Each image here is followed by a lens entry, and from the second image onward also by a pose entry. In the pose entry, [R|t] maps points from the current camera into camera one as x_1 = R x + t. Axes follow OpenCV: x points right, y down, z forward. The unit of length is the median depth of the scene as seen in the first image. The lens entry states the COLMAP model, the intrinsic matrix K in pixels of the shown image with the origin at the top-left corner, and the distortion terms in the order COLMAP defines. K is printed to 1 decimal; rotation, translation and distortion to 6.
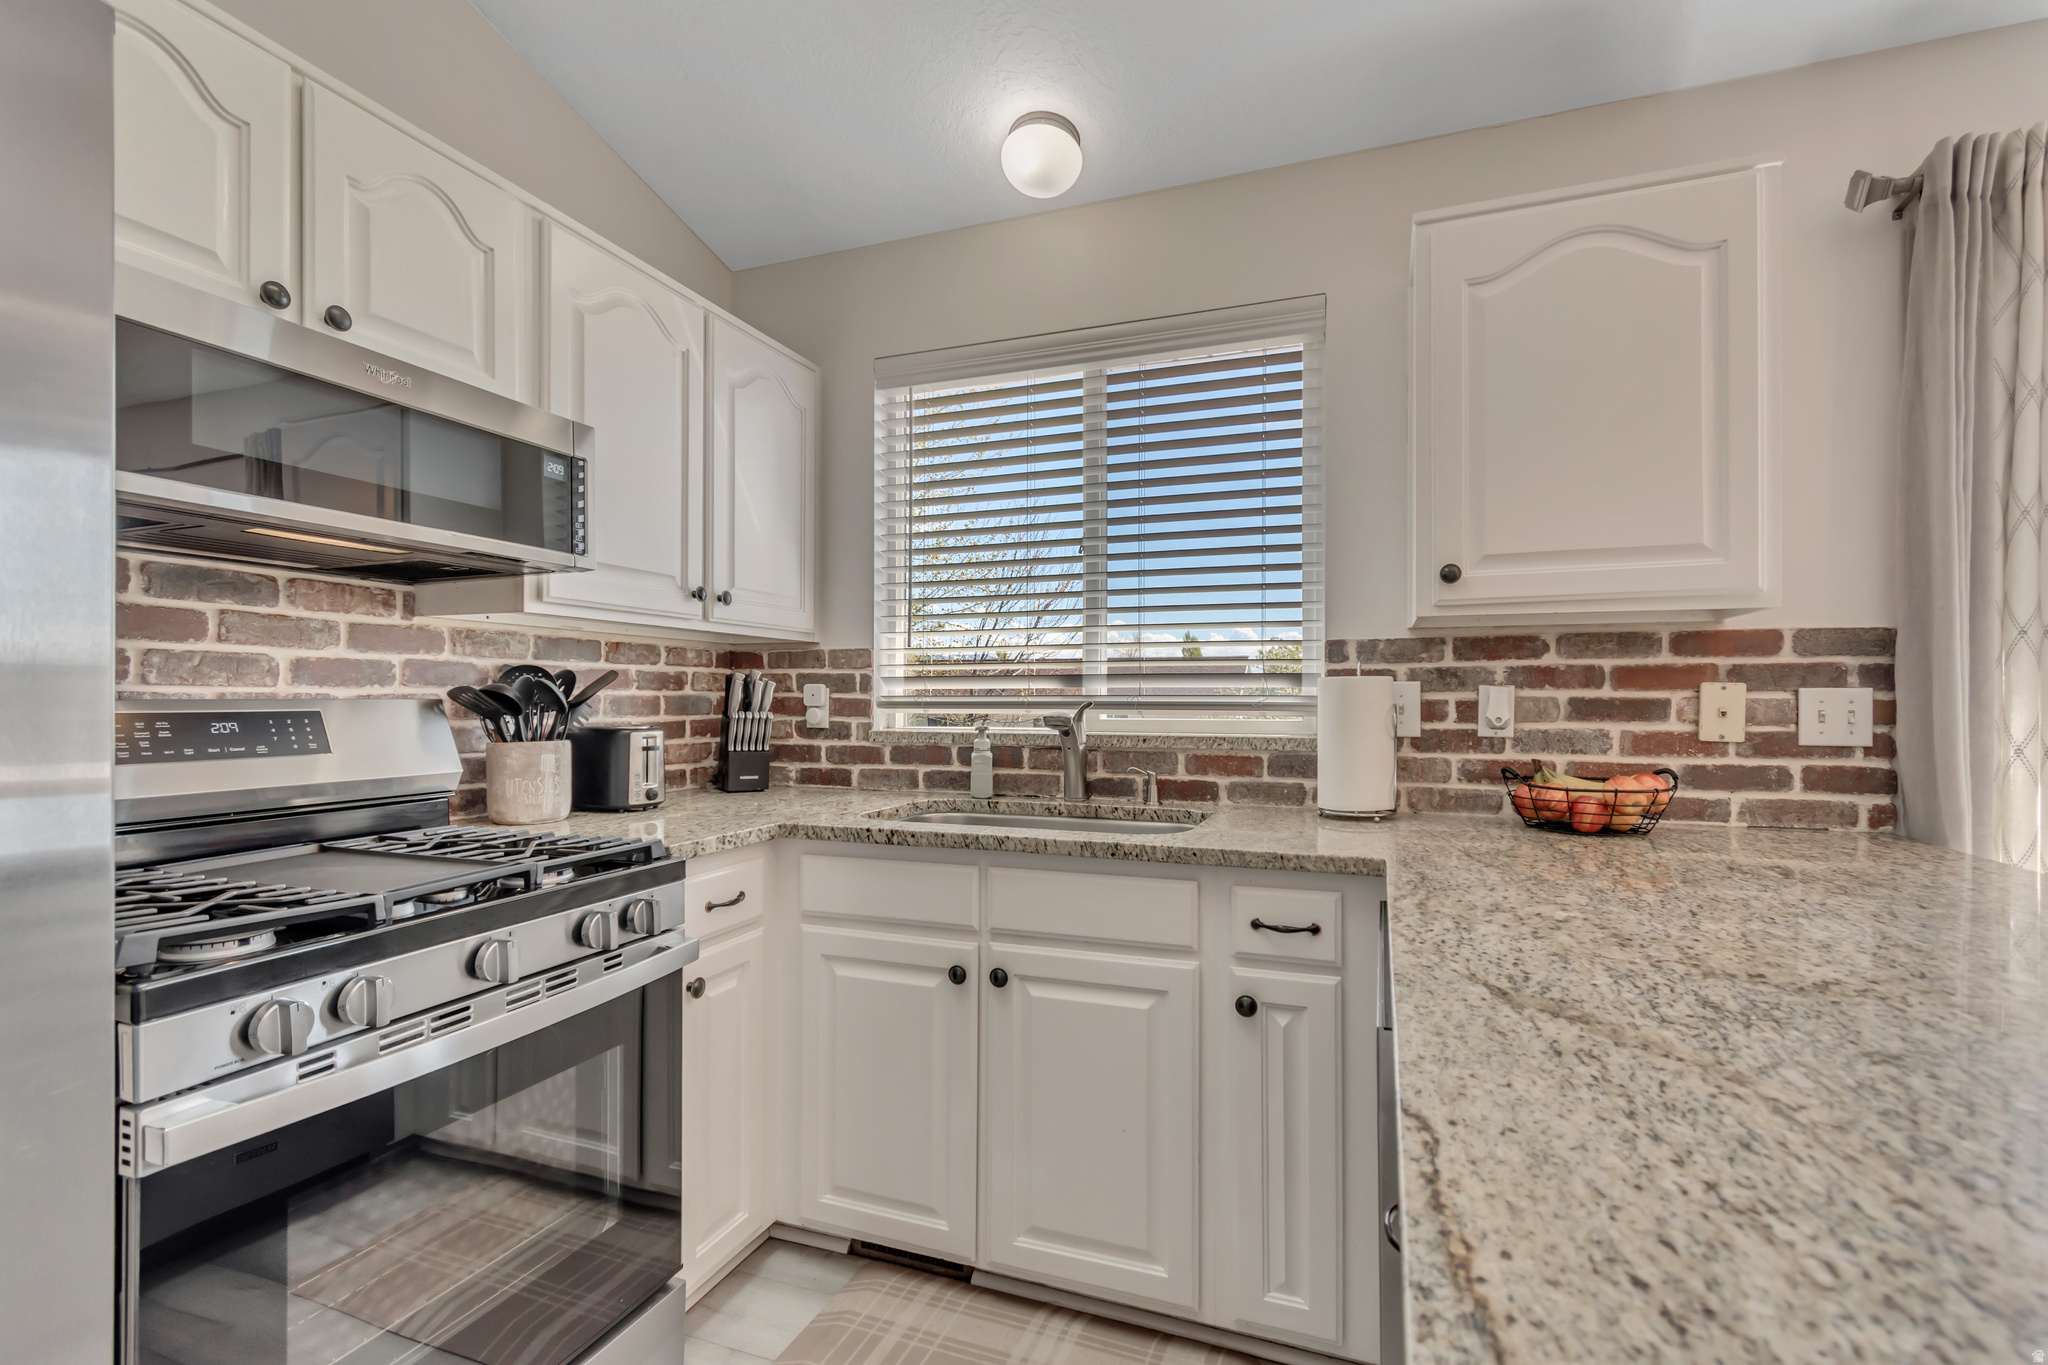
lens RADIAL K [[924.8, 0, 1031.7], [0, 924.8, 695.5], [0, 0, 1]] dist [0.013203, -0.008686]
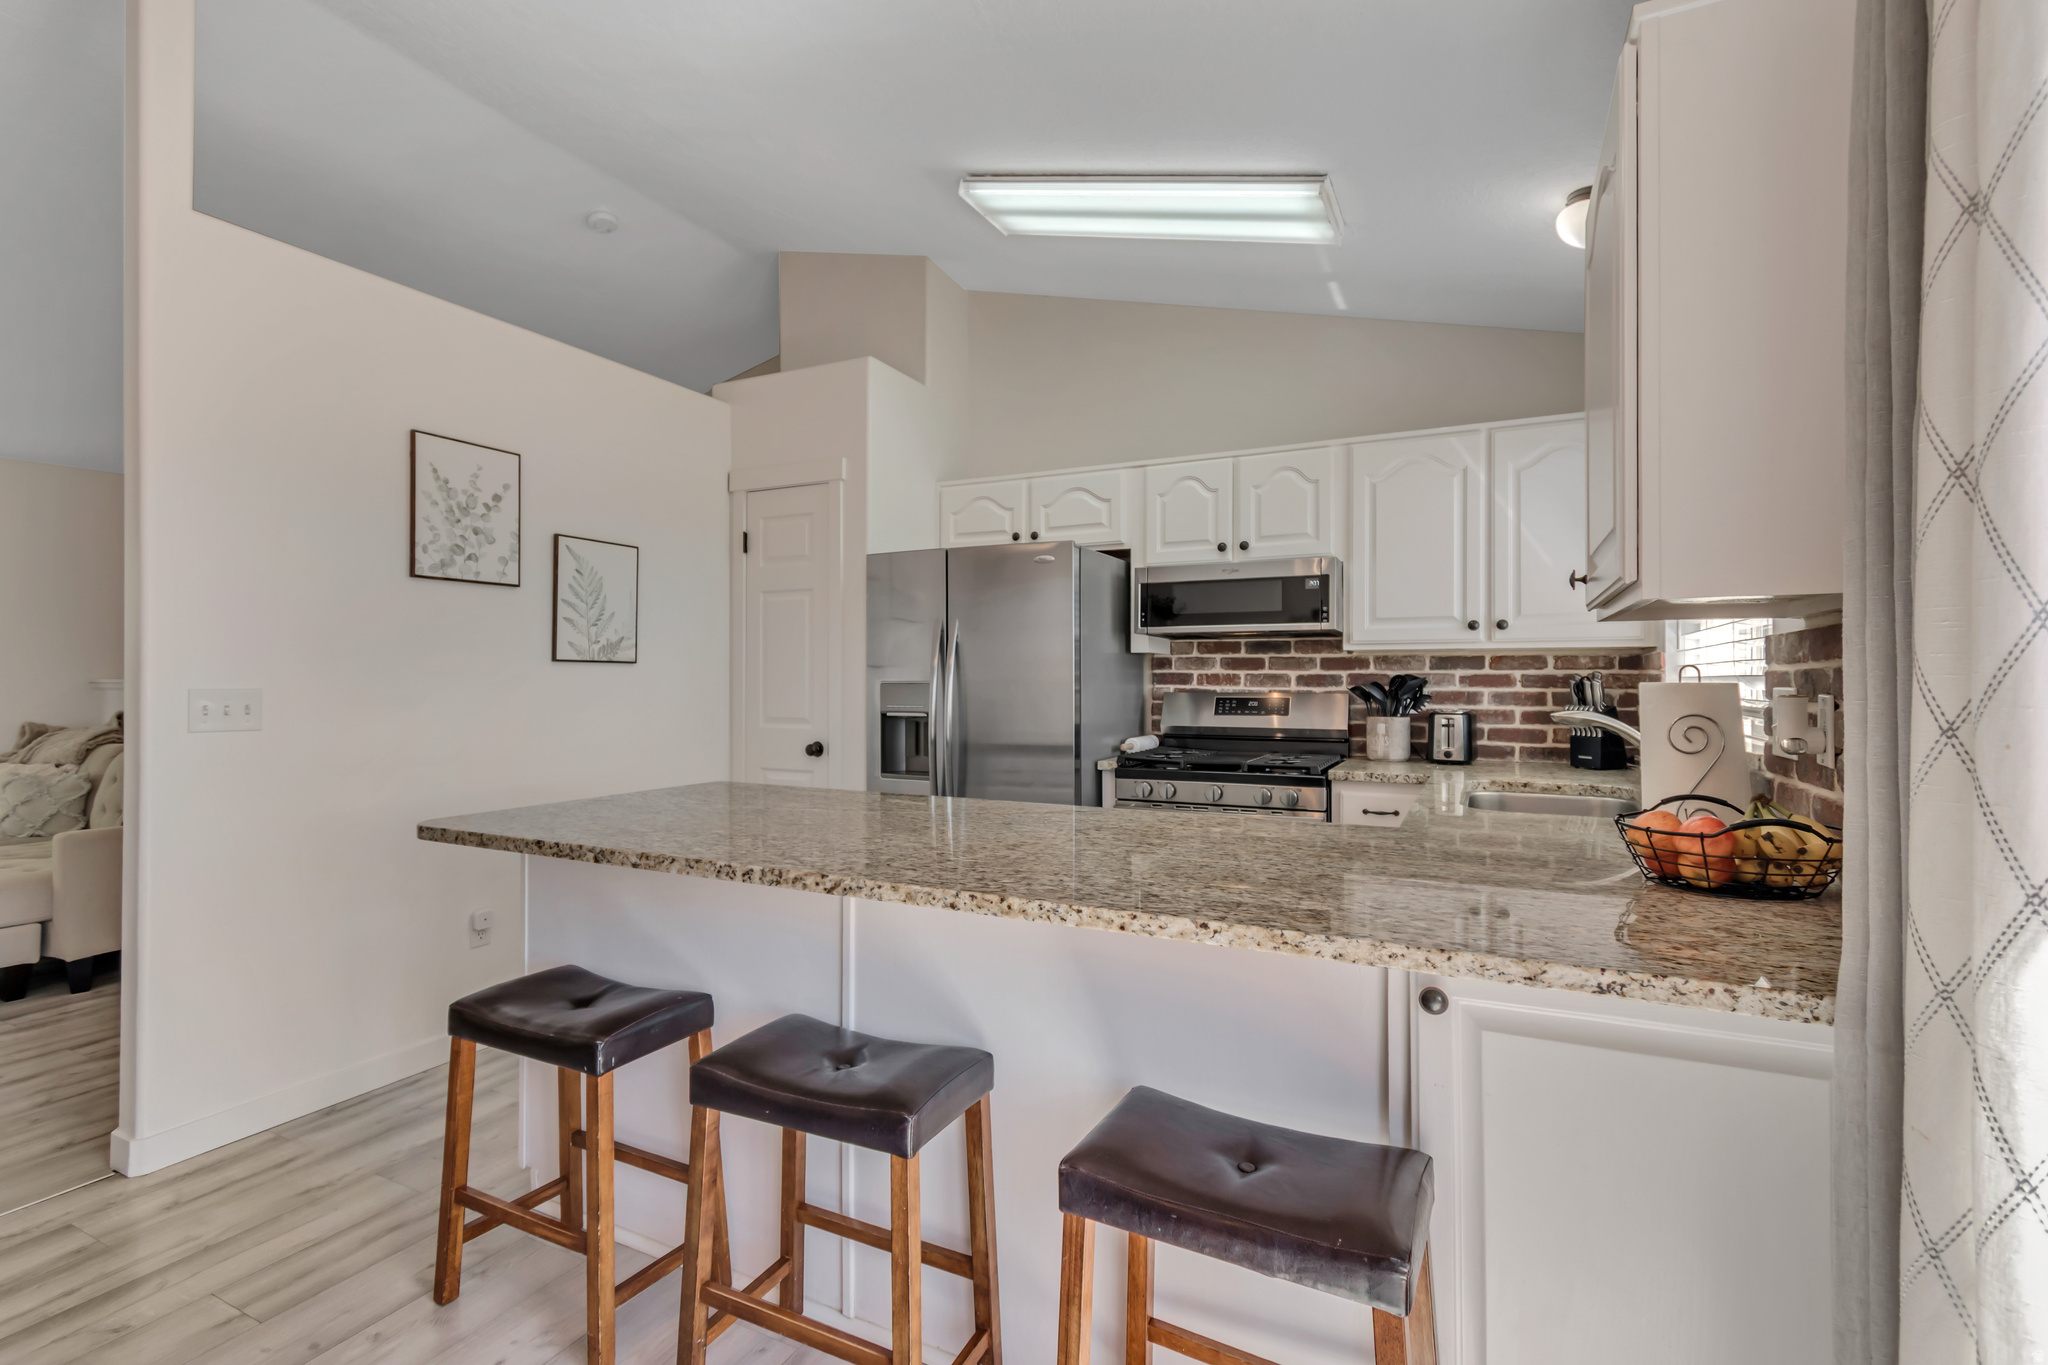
lens RADIAL K [[918.1, 0, 1028.2], [0, 918.1, 678.1], [0, 0, 1]] dist [0.006357, -0.004719]
pose [[-0.102859, -0.002060, -0.994694, 1.333997], [0.002908, 0.999993, -0.002372, -0.024494], [0.994692, -0.003136, -0.102852, 0.479256]]
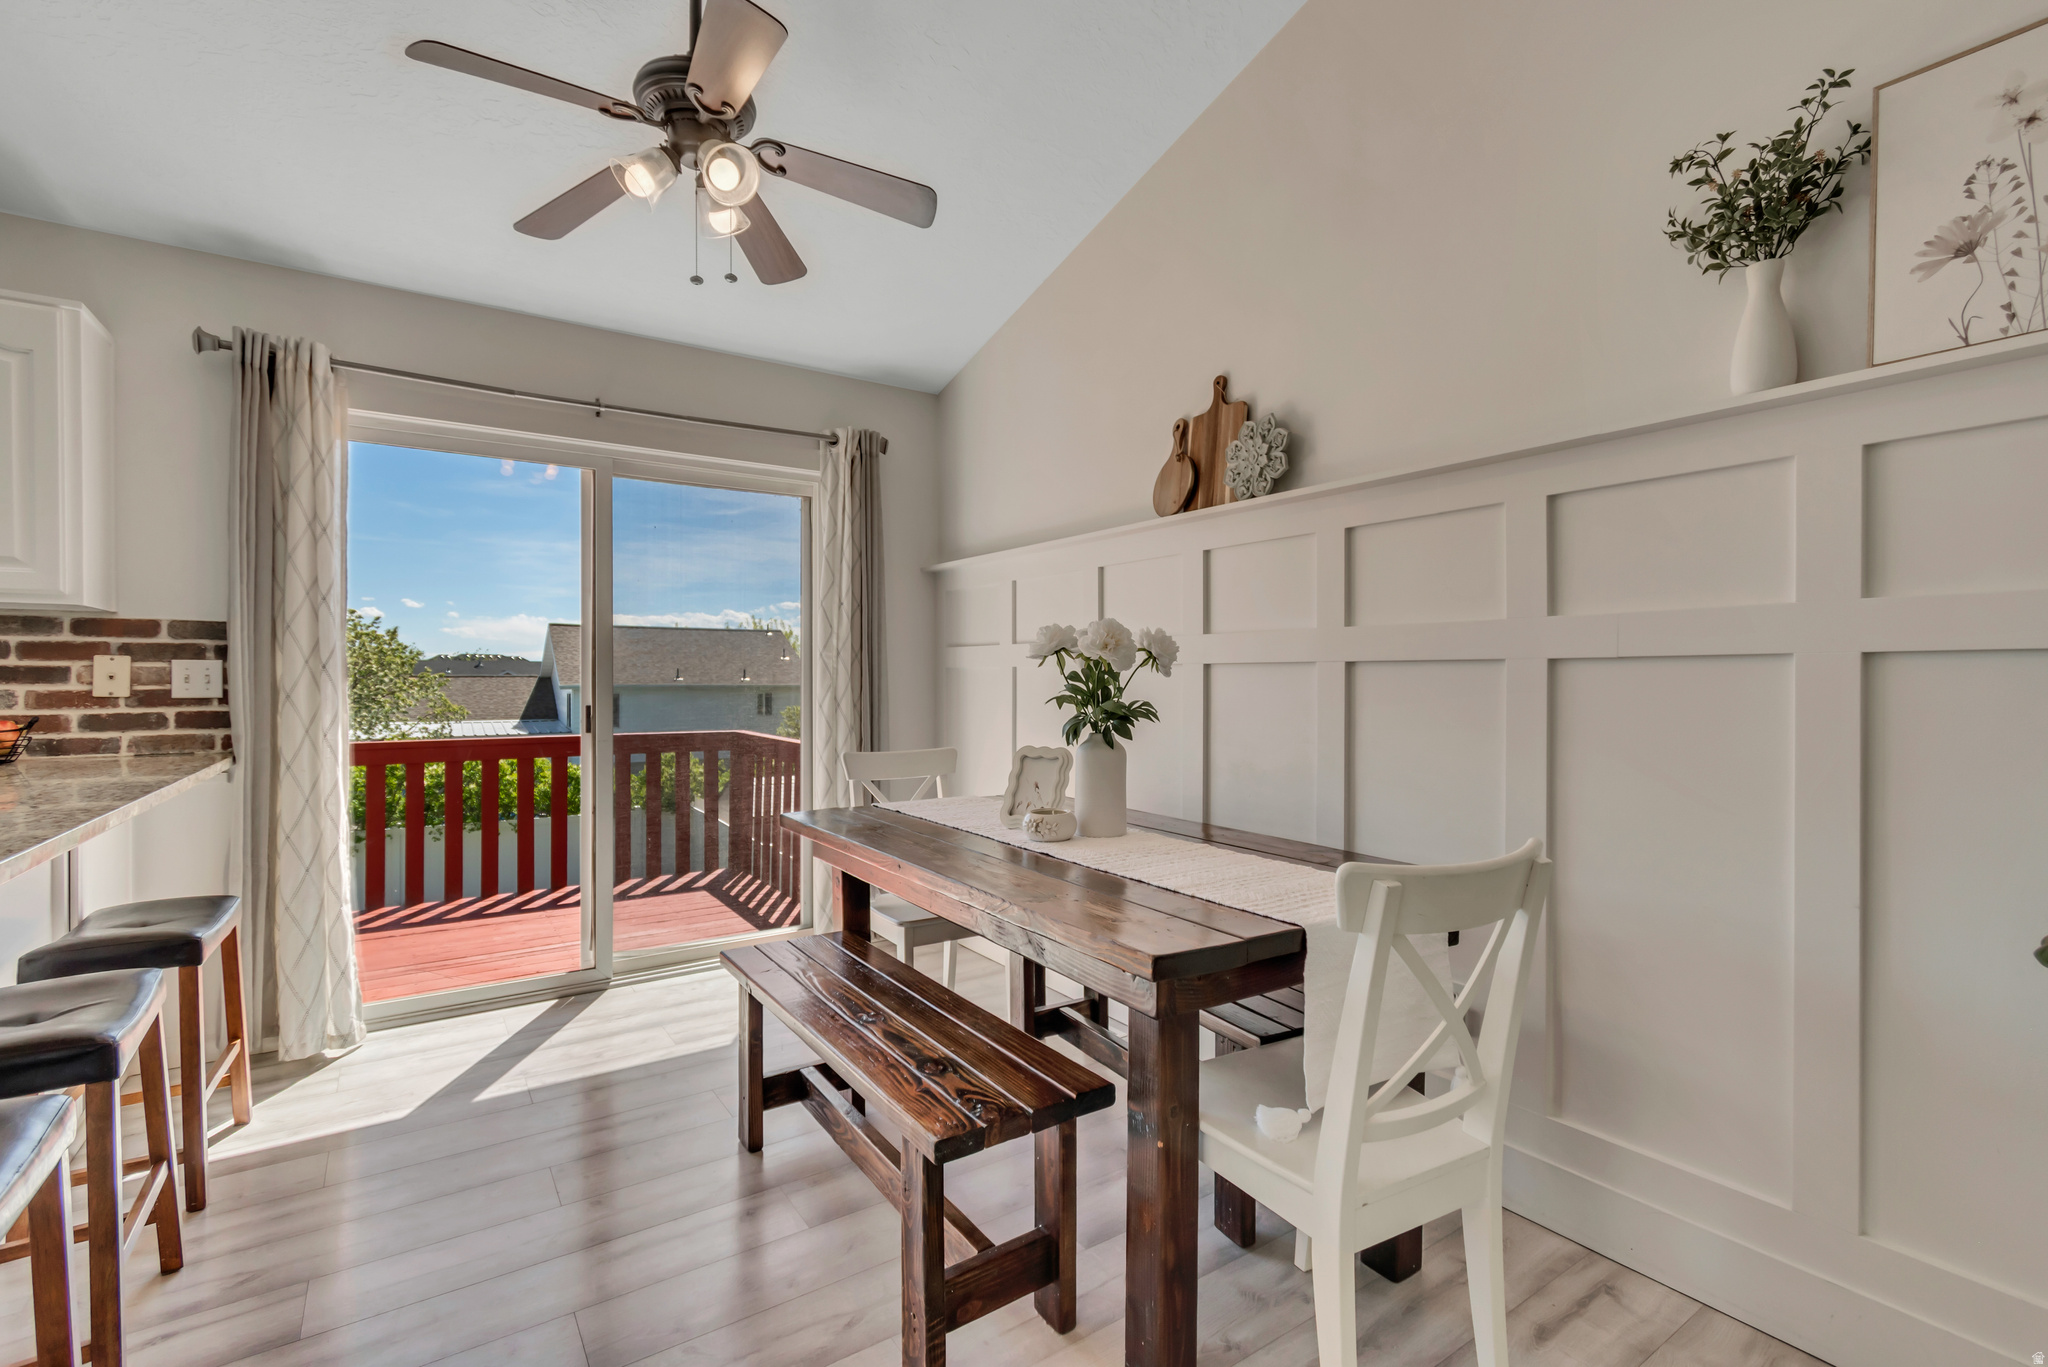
lens RADIAL K [[903.3, 0, 1026.7], [0, 903.3, 684.1], [0, 0, 1]] dist [-0.000242, -0.000863]
pose [[0.571486, -0.005861, 0.820591, 0.397920], [-0.003651, 0.999946, 0.009684, 0.011172], [-0.820604, -0.008530, 0.571434, -0.910771]]
